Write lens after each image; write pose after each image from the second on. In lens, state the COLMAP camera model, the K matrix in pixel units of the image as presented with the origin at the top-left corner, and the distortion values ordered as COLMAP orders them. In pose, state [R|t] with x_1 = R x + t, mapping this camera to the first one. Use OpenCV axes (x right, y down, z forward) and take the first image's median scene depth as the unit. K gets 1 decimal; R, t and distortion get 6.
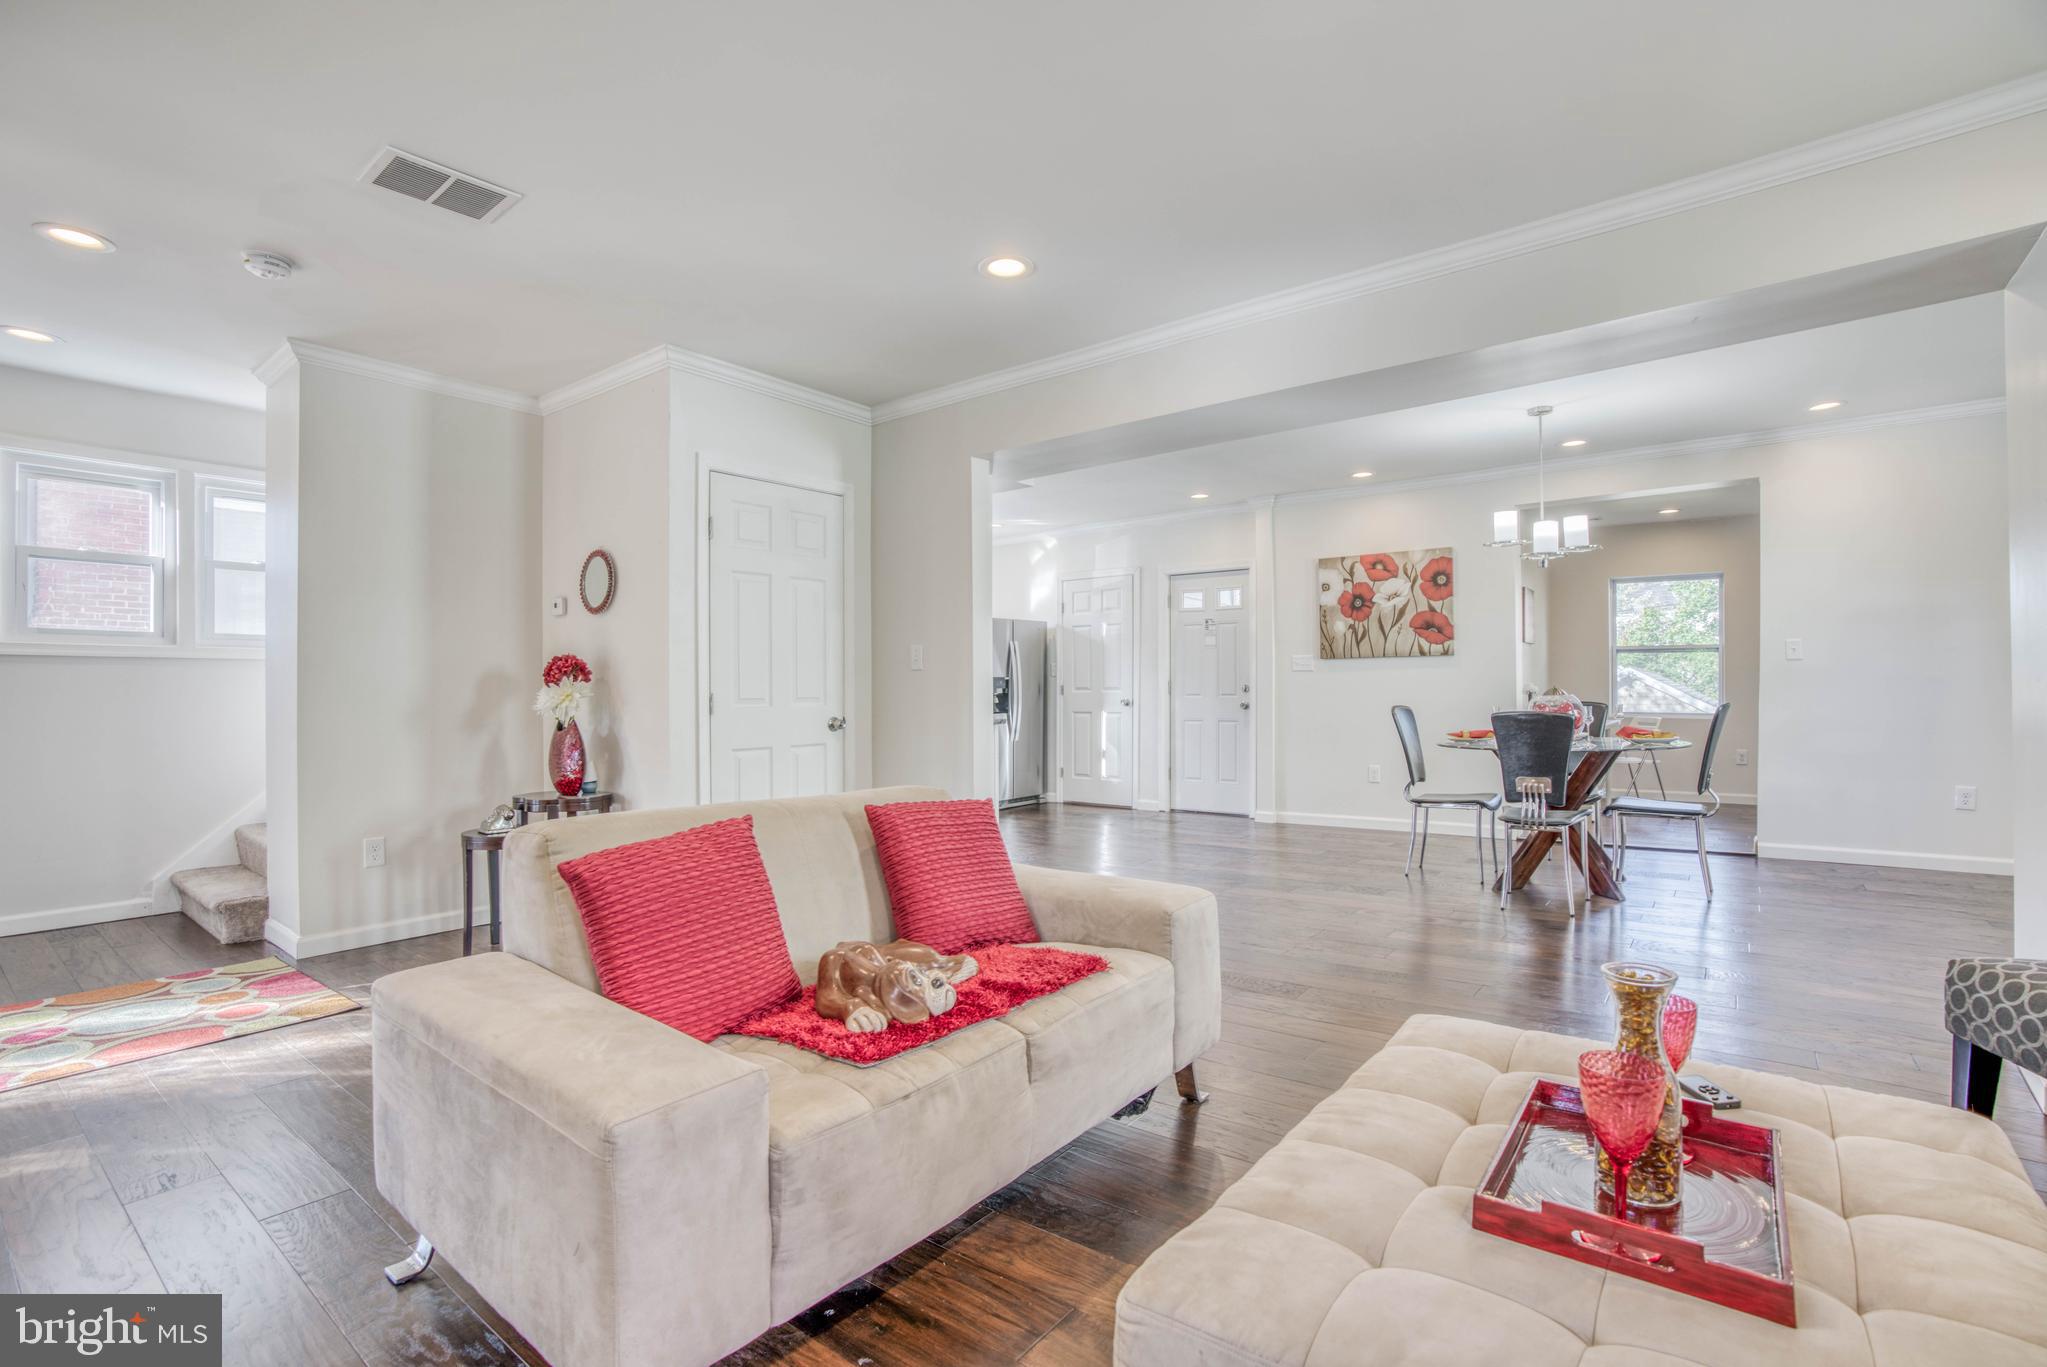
lens RADIAL K [[942.8, 0, 1019.9], [0, 942.8, 685.3], [0, 0, 1]] dist [-0.062187, 0.023961]
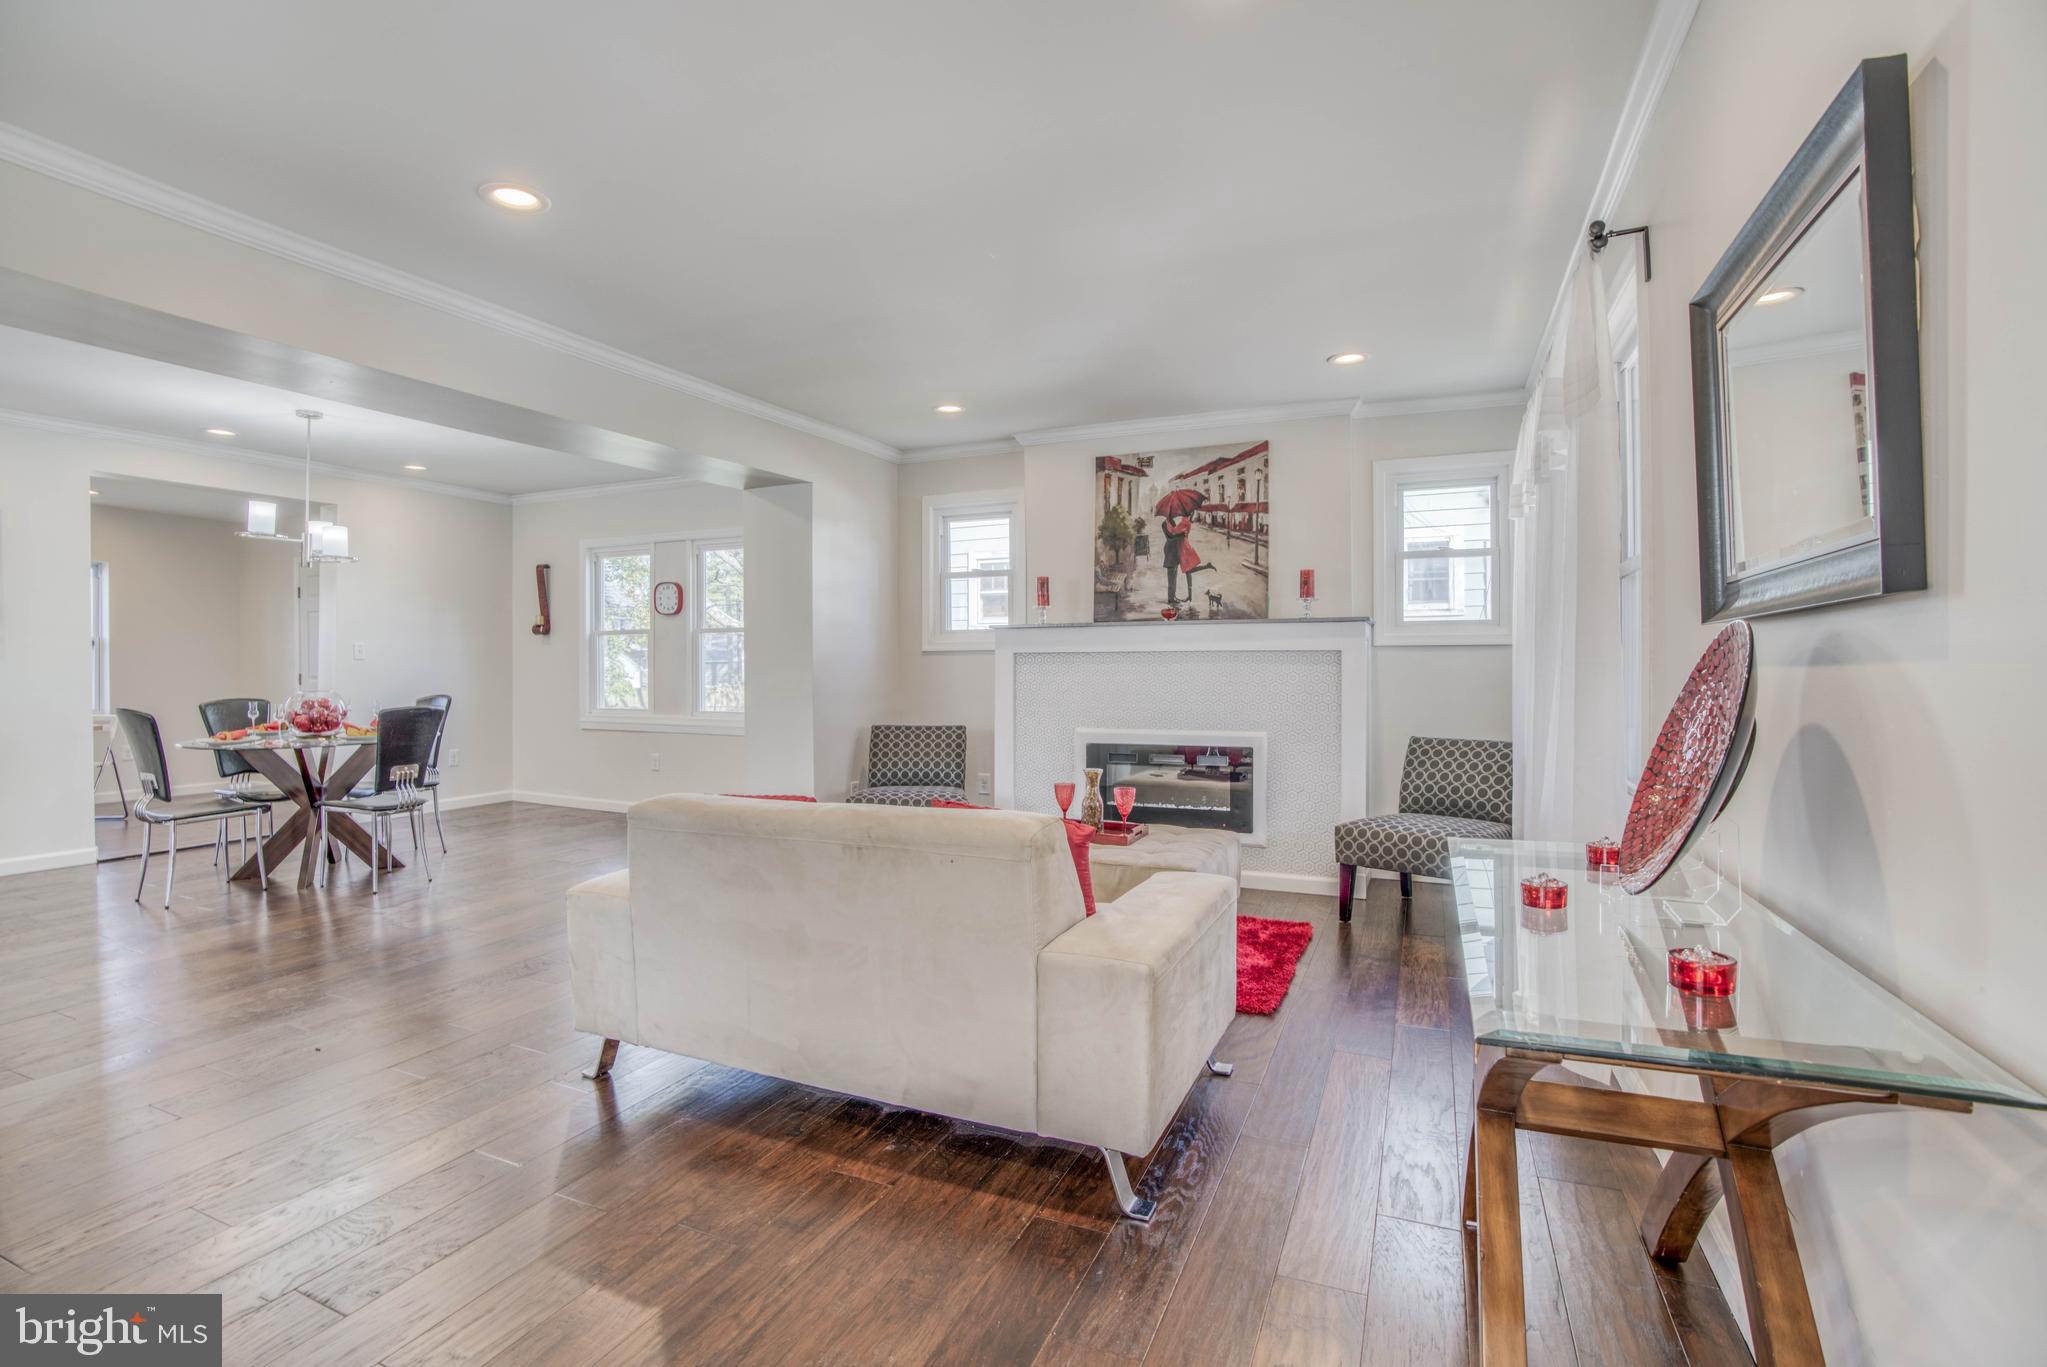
lens RADIAL K [[942.8, 0, 1000.3], [0, 942.8, 677.0], [0, 0, 1]] dist [-0.062187, 0.023961]
pose [[-0.224387, -0.004632, 0.974489, -0.430896], [-0.002187, 0.999989, 0.004250, -0.009131], [-0.974498, -0.001177, -0.224394, 0.347688]]
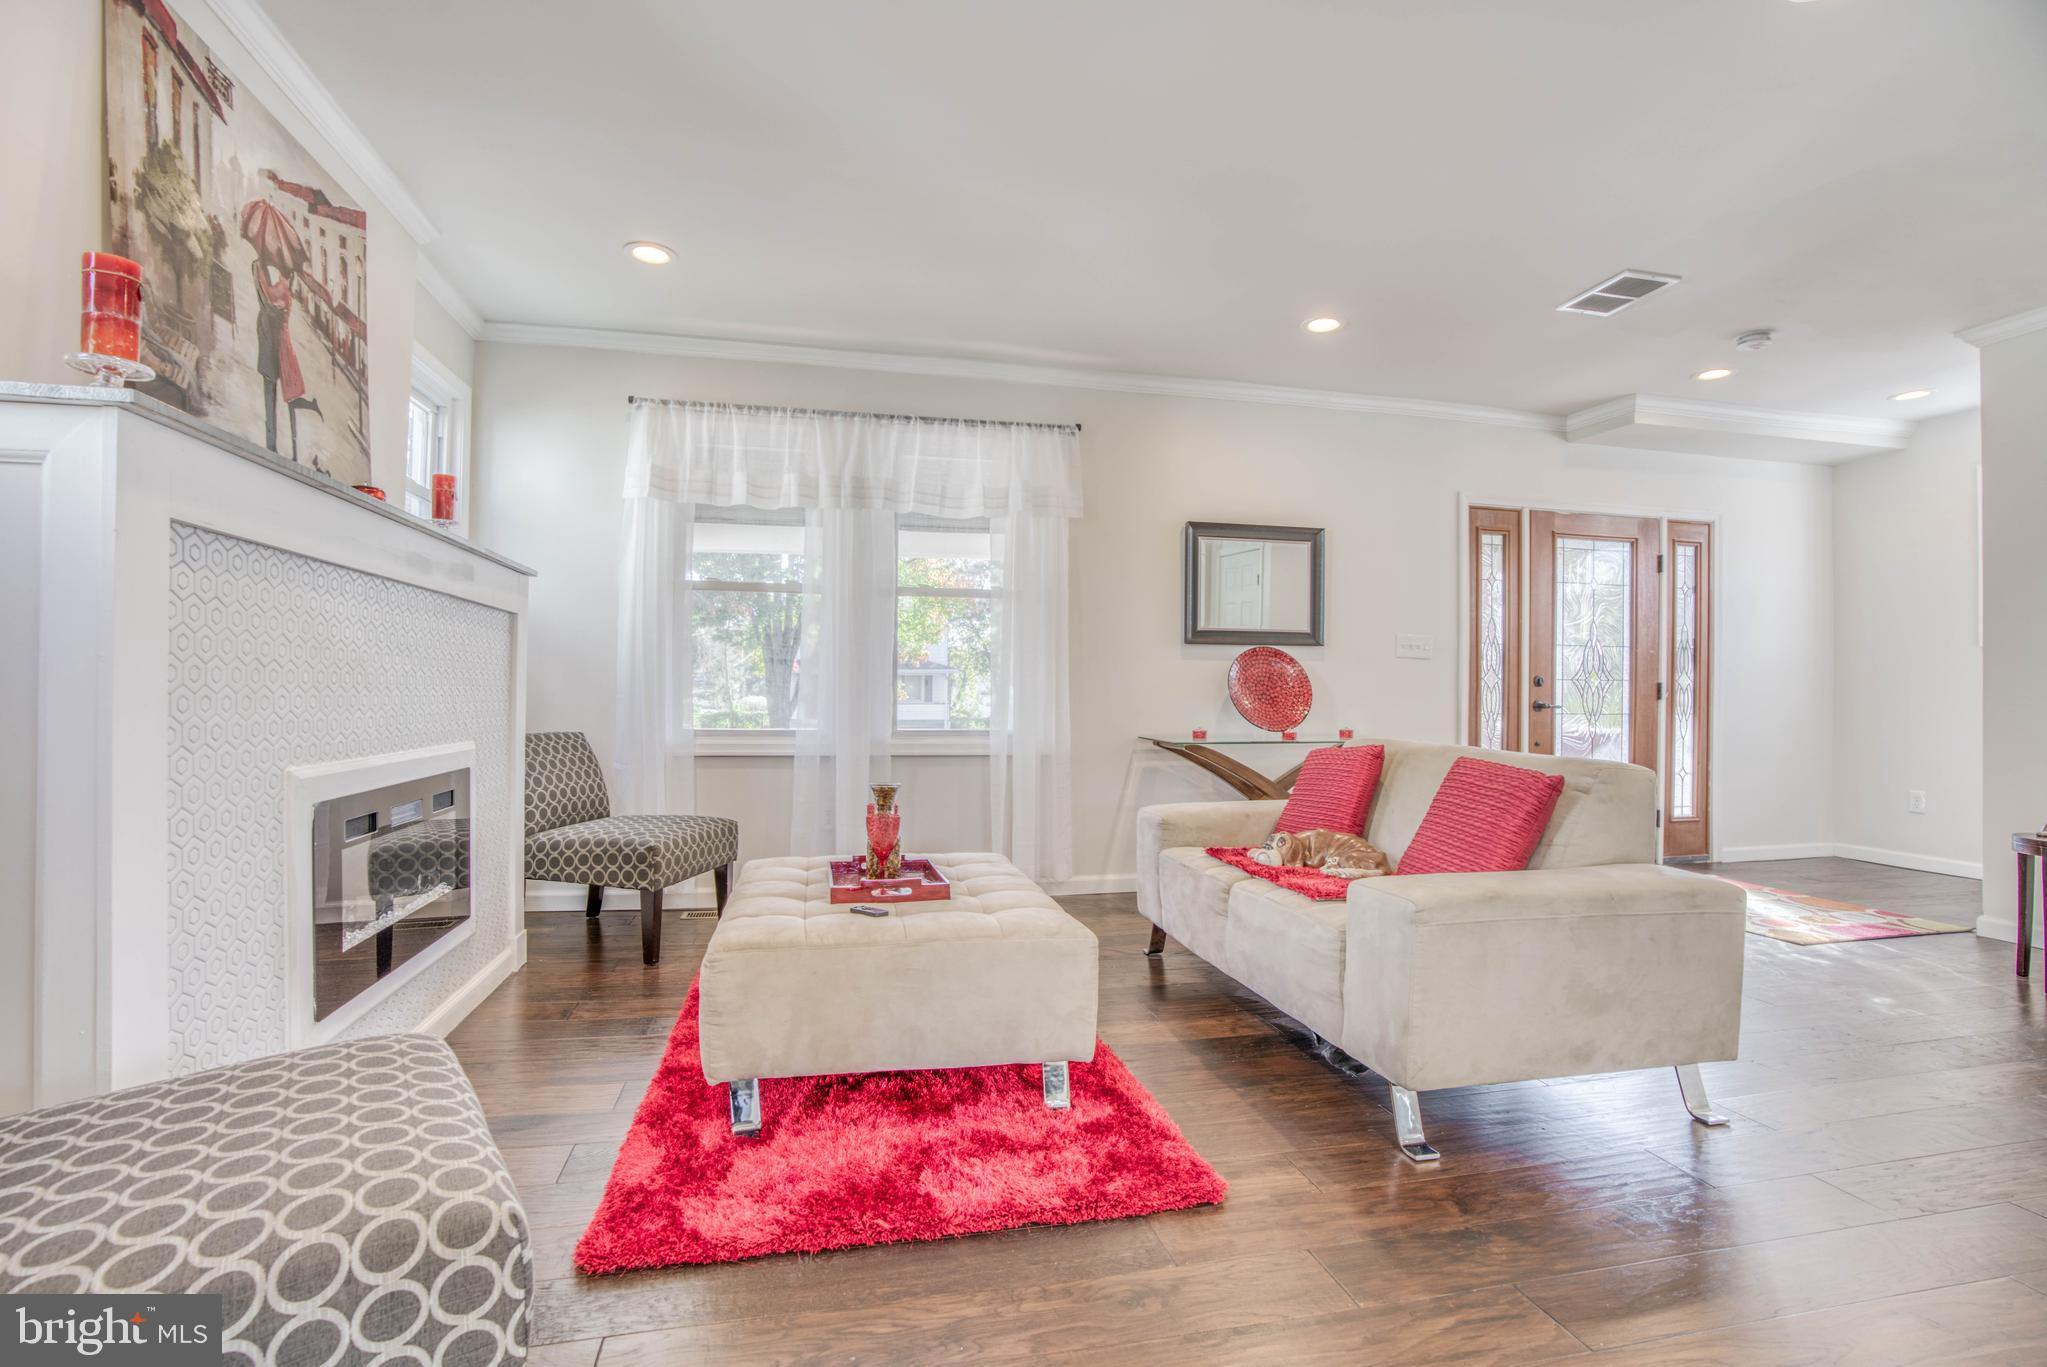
lens RADIAL K [[942.8, 0, 1014.4], [0, 942.8, 690.9], [0, 0, 1]] dist [-0.062187, 0.023961]
pose [[-0.642258, -0.003009, -0.766483, 0.372801], [0.001399, 0.999986, -0.005098, 0.015620], [0.766487, -0.004347, -0.642245, 0.443591]]
